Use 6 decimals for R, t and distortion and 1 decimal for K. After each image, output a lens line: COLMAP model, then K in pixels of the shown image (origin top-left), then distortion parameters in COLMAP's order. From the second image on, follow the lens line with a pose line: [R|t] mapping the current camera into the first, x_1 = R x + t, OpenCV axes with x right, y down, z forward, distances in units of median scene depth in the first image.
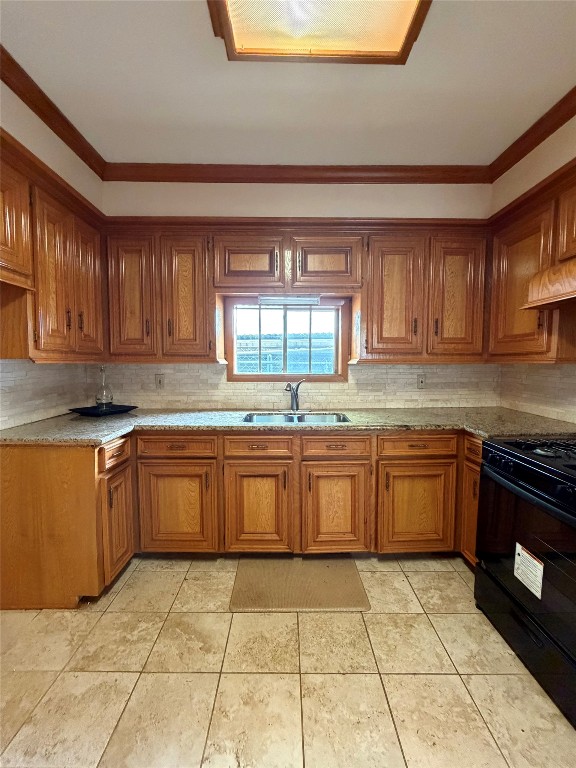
lens RADIAL K [[330.5, 0, 289.5], [0, 330.5, 383.1], [0, 0, 1]] dist [-0.004642, 0.000708]
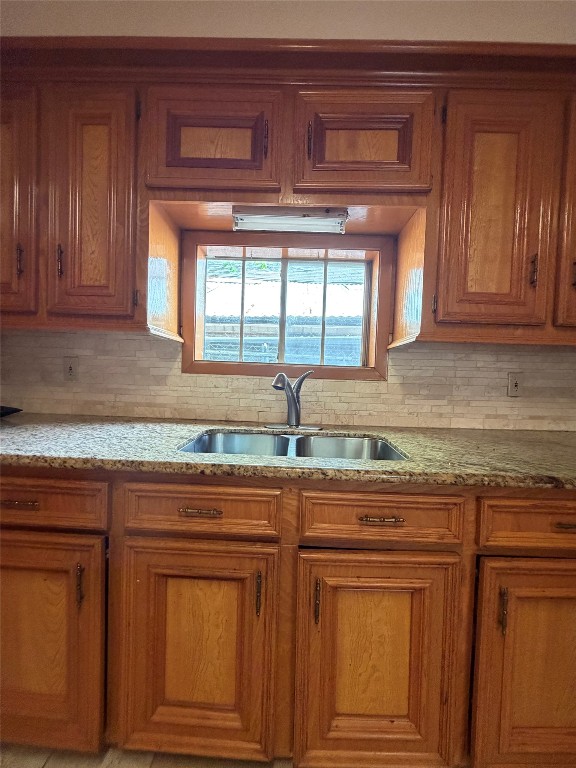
lens RADIAL K [[306.3, 0, 289.3], [0, 306.3, 382.8], [0, 0, 1]] dist [-0.004168, 0.001885]
pose [[0.998931, 0.034322, -0.030956, 0.028229], [-0.035368, 0.998798, -0.033931, 0.031963], [0.029755, 0.034989, 0.998945, 0.580616]]
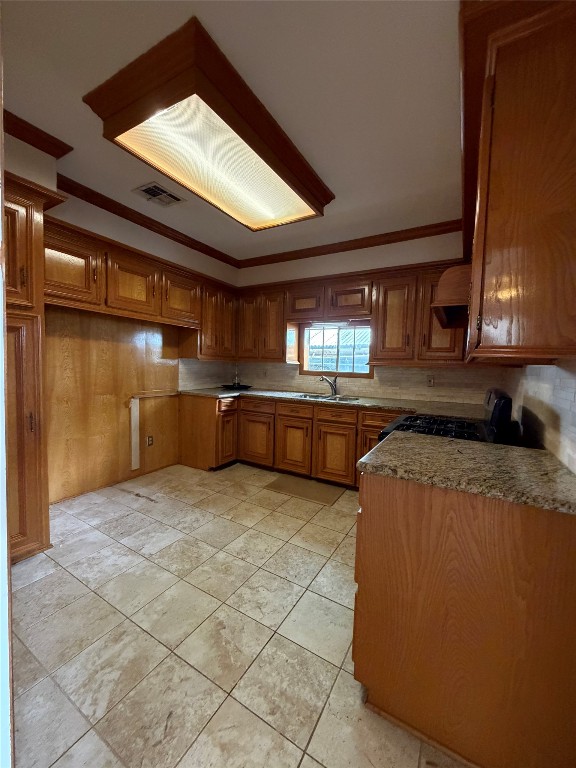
lens RADIAL K [[306.3, 0, 288.7], [0, 306.3, 384.1], [0, 0, 1]] dist [-0.004168, 0.001885]
pose [[0.857596, 0.055259, -0.511346, 0.688672], [-0.059025, 0.998217, 0.008880, 0.038259], [0.510925, 0.022567, 0.859329, -0.411123]]
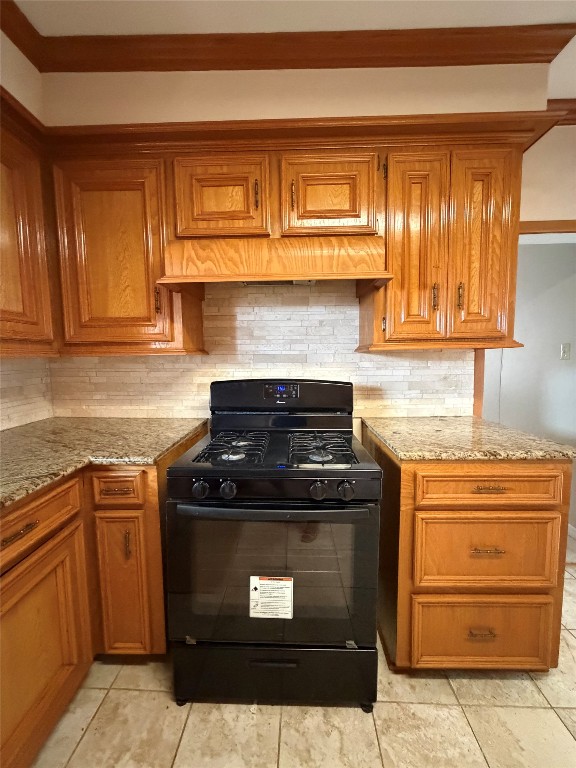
lens RADIAL K [[306.3, 0, 287.4], [0, 306.3, 382.9], [0, 0, 1]] dist [-0.004168, 0.001885]
pose [[0.046959, -0.086921, 0.995108, -0.004182], [0.073160, 0.993831, 0.083357, -0.028326], [-0.996214, 0.068888, 0.053028, 0.573536]]
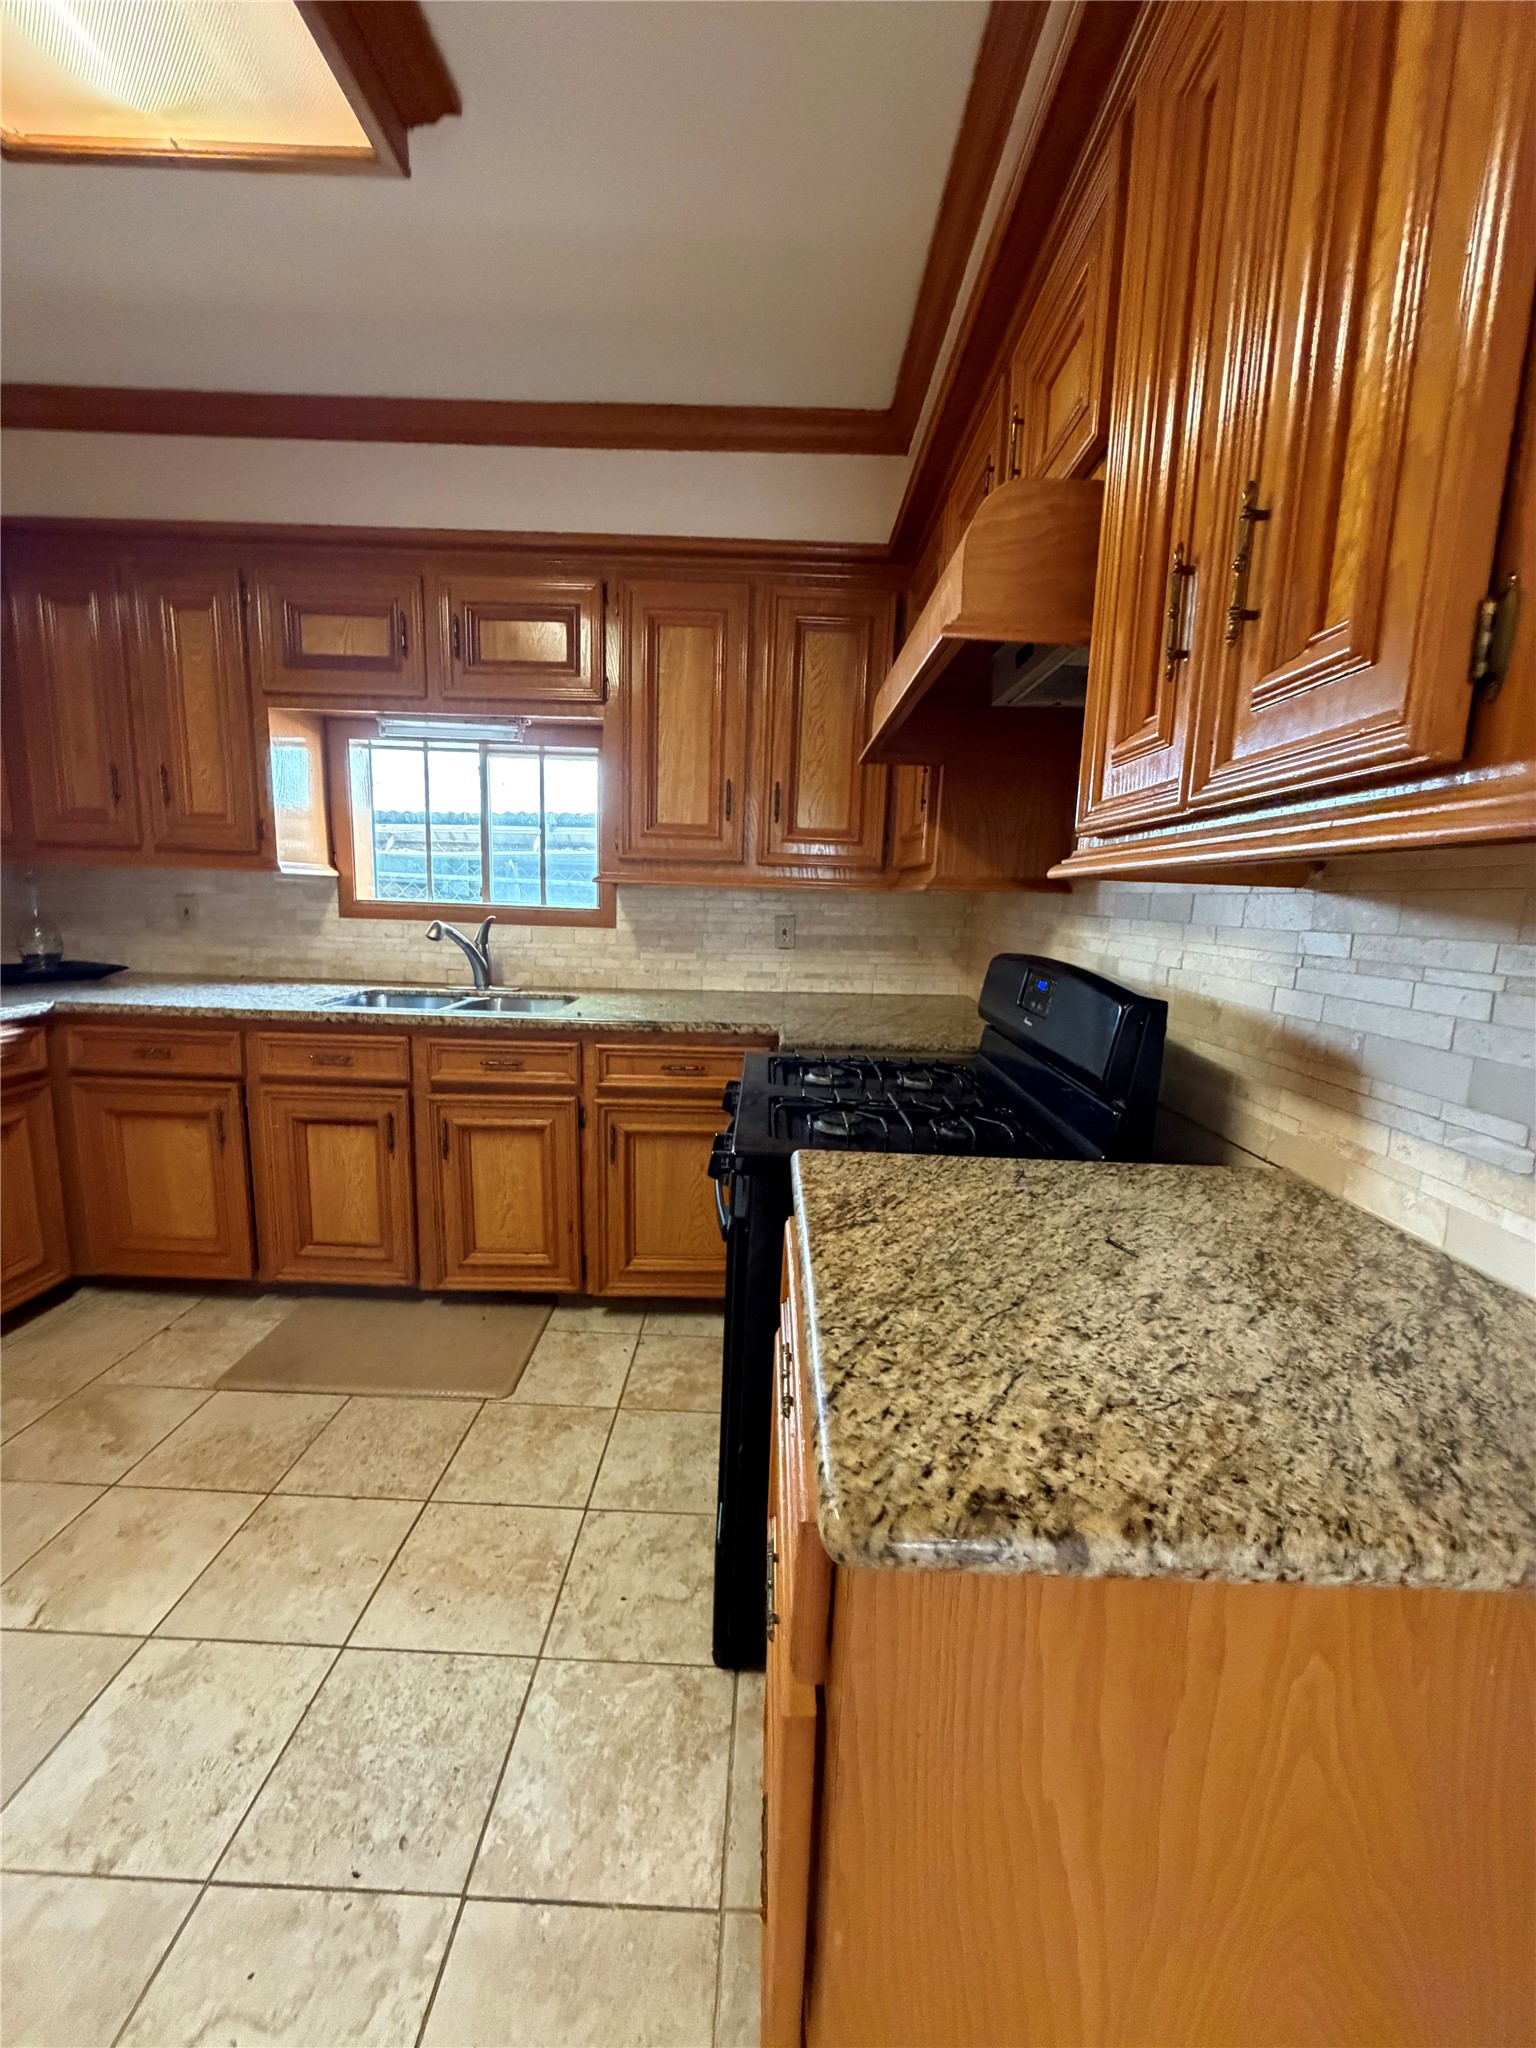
lens RADIAL K [[816.8, 0, 773.6], [0, 816.8, 1021.4], [0, 0, 1]] dist [-0.004168, 0.001885]
pose [[0.999353, 0.034030, -0.011660, 0.512592], [-0.032829, 0.995302, 0.091079, 0.019597], [0.014705, -0.090638, 0.995775, -0.101272]]
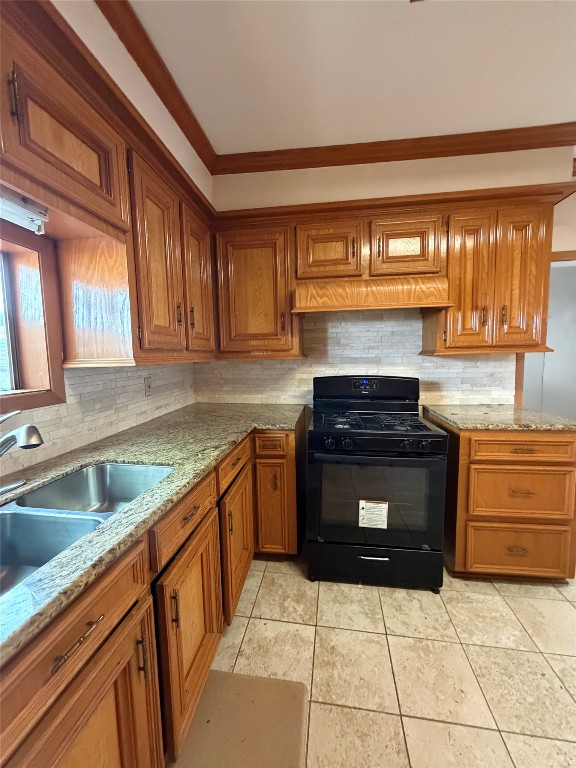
lens RADIAL K [[306.3, 0, 288.3], [0, 306.3, 383.0], [0, 0, 1]] dist [-0.004168, 0.001885]
pose [[0.152044, -0.095498, 0.983749, -0.319183], [0.080121, 0.993236, 0.084036, -0.058968], [-0.985121, 0.066042, 0.158667, 0.721536]]
